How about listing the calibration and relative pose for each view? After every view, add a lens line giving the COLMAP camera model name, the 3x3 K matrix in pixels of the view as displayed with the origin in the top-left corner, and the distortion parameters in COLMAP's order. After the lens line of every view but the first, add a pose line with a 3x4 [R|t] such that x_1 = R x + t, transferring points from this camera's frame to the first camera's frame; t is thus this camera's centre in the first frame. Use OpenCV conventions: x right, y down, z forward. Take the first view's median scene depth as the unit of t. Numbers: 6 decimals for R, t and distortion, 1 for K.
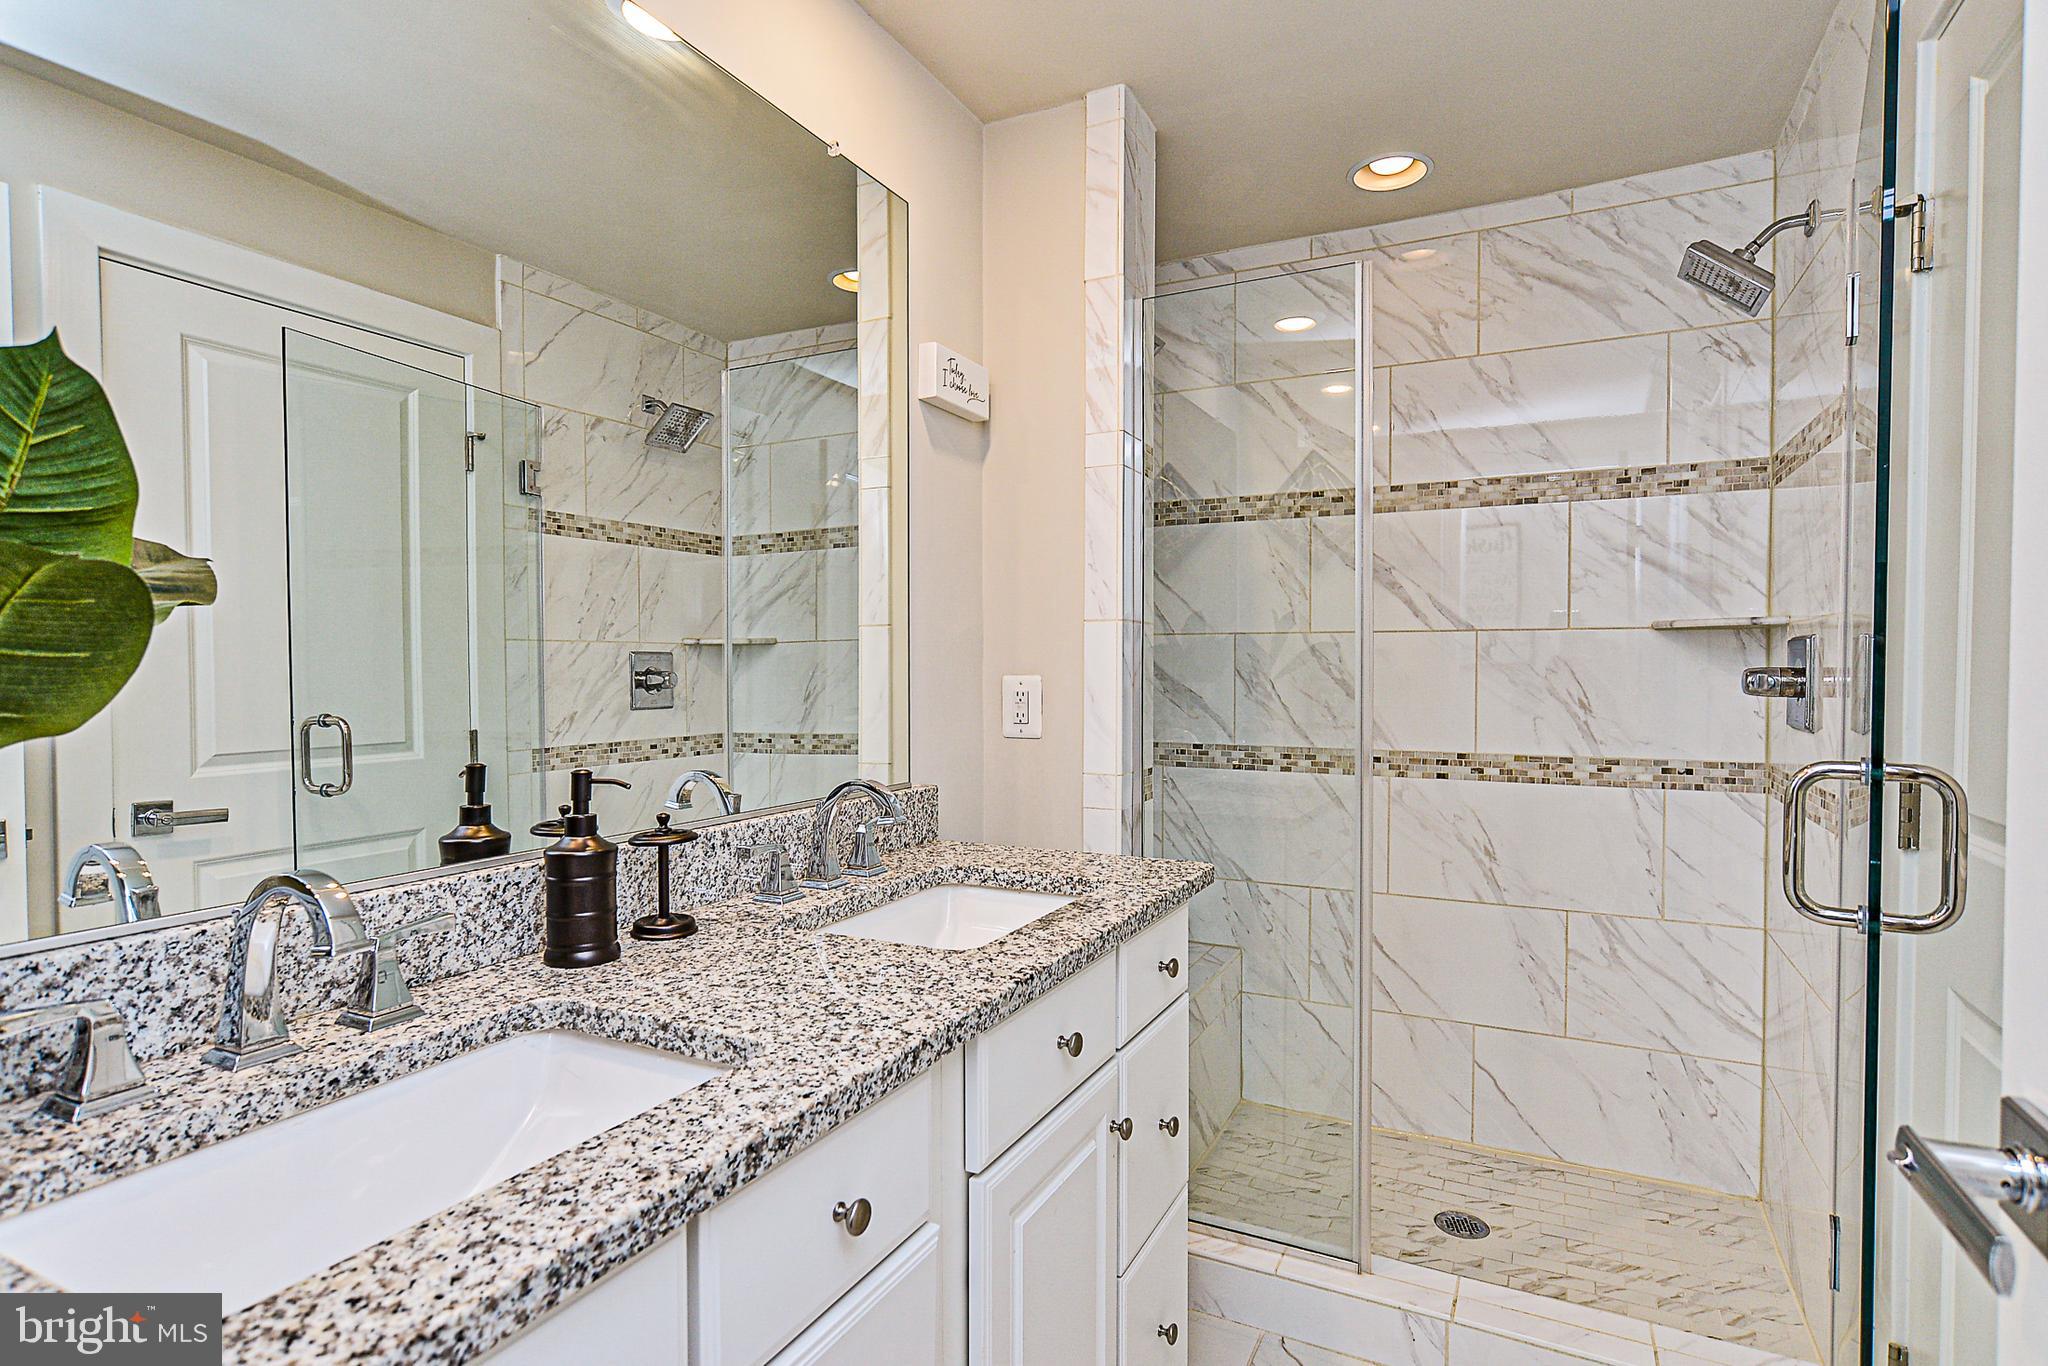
lens RADIAL K [[1016.8, 0, 1023.4], [0, 1016.8, 697.4], [0, 0, 1]] dist [-0.017311, 0.013541]
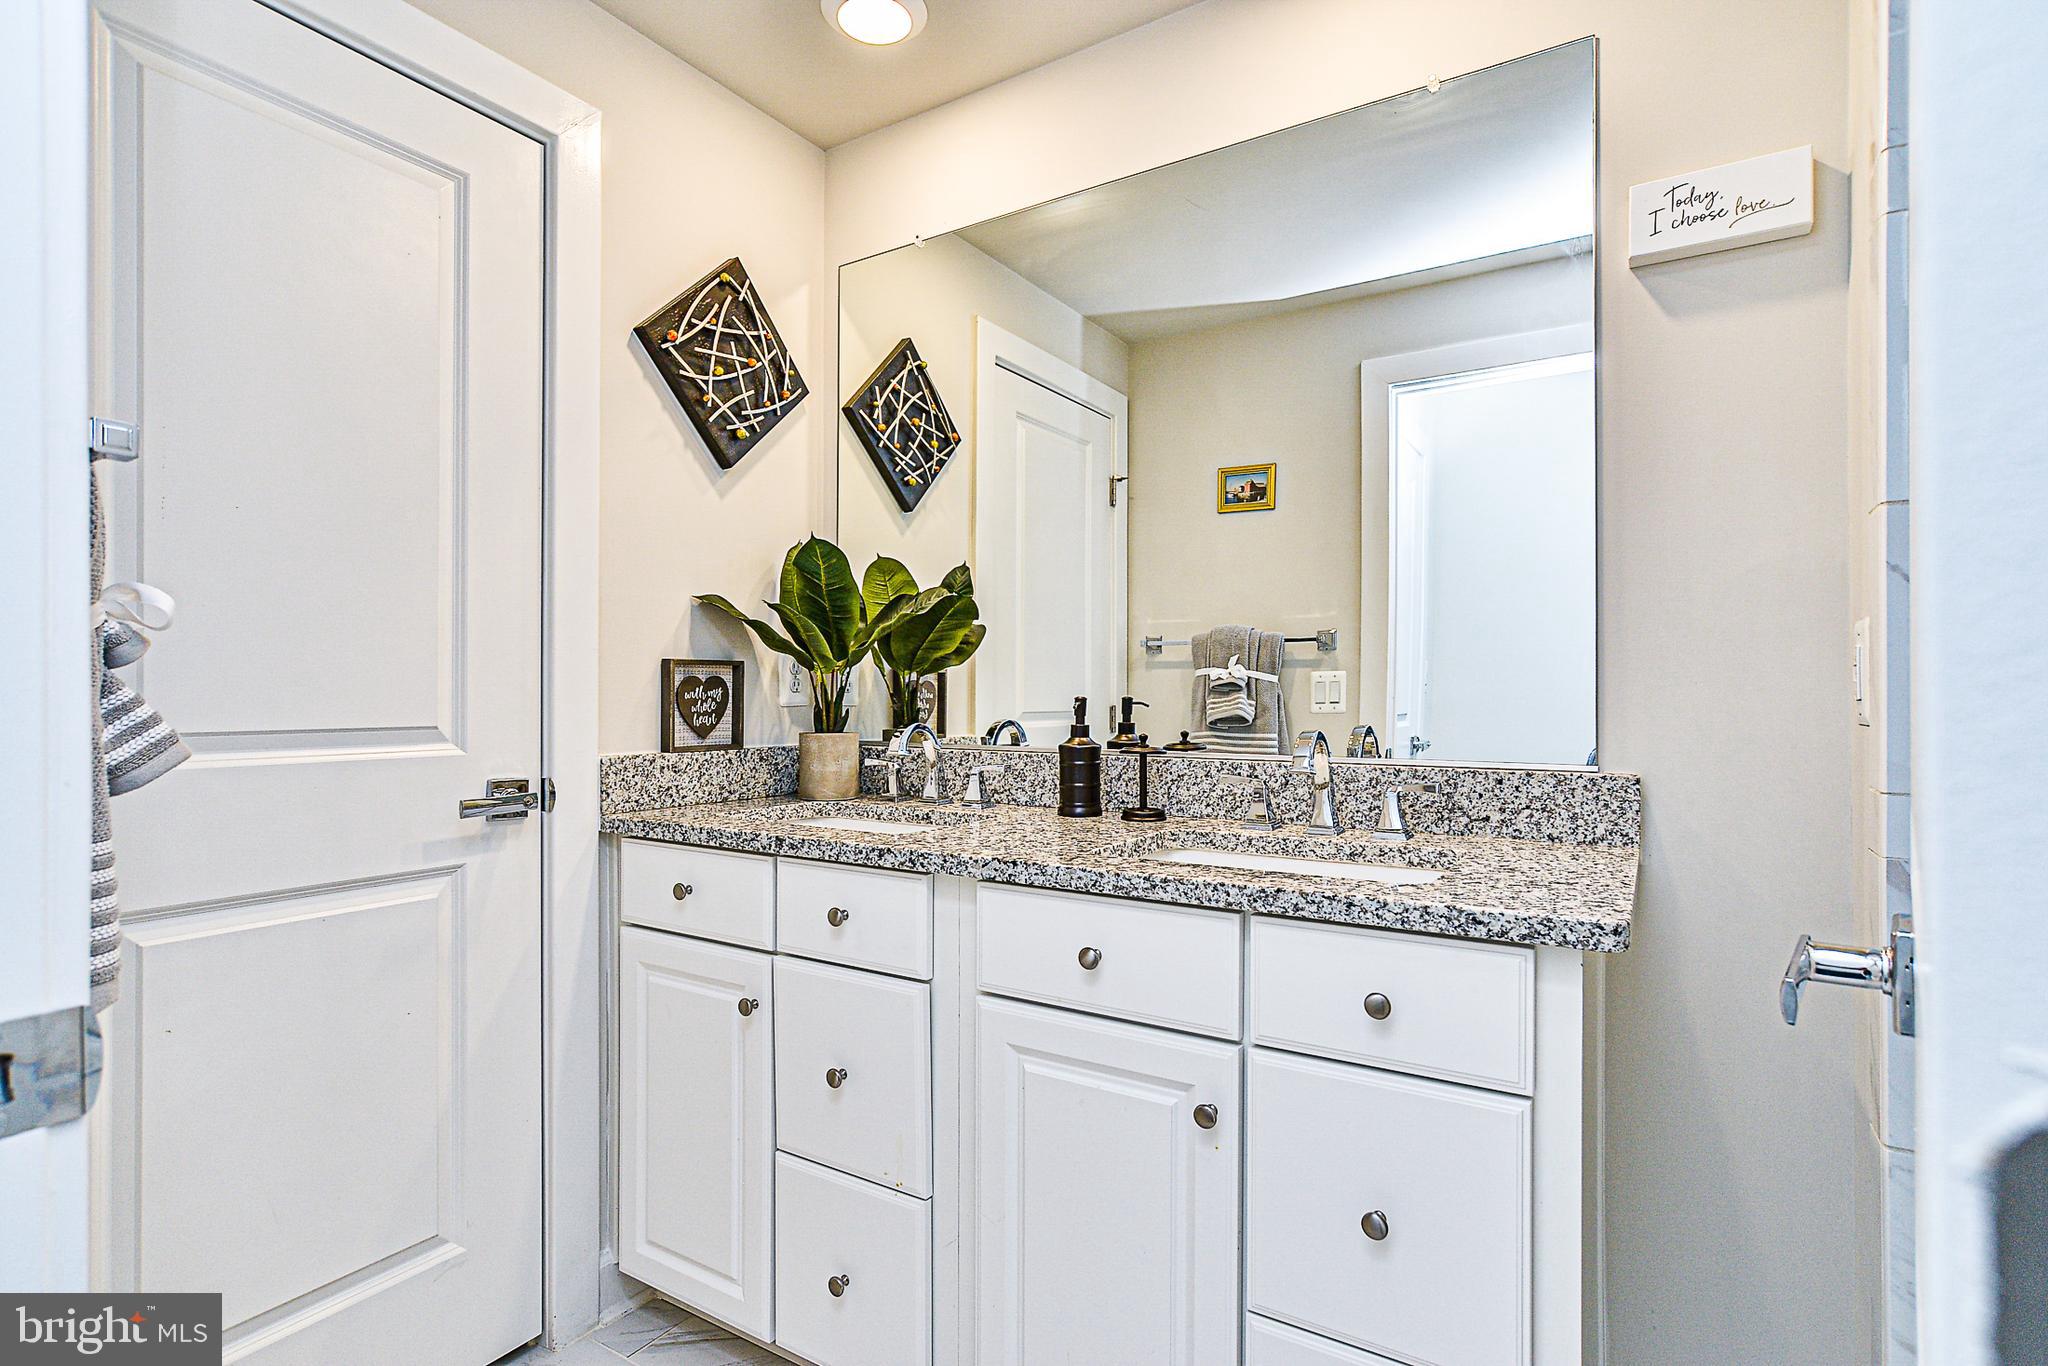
lens RADIAL K [[1016.8, 0, 1028.1], [0, 1016.8, 675.6], [0, 0, 1]] dist [-0.017311, 0.013541]
pose [[-0.064526, -0.012442, -0.997838, 0.921707], [-0.030254, 0.999487, -0.010506, 0.048281], [0.997457, 0.029510, -0.064869, 0.817533]]
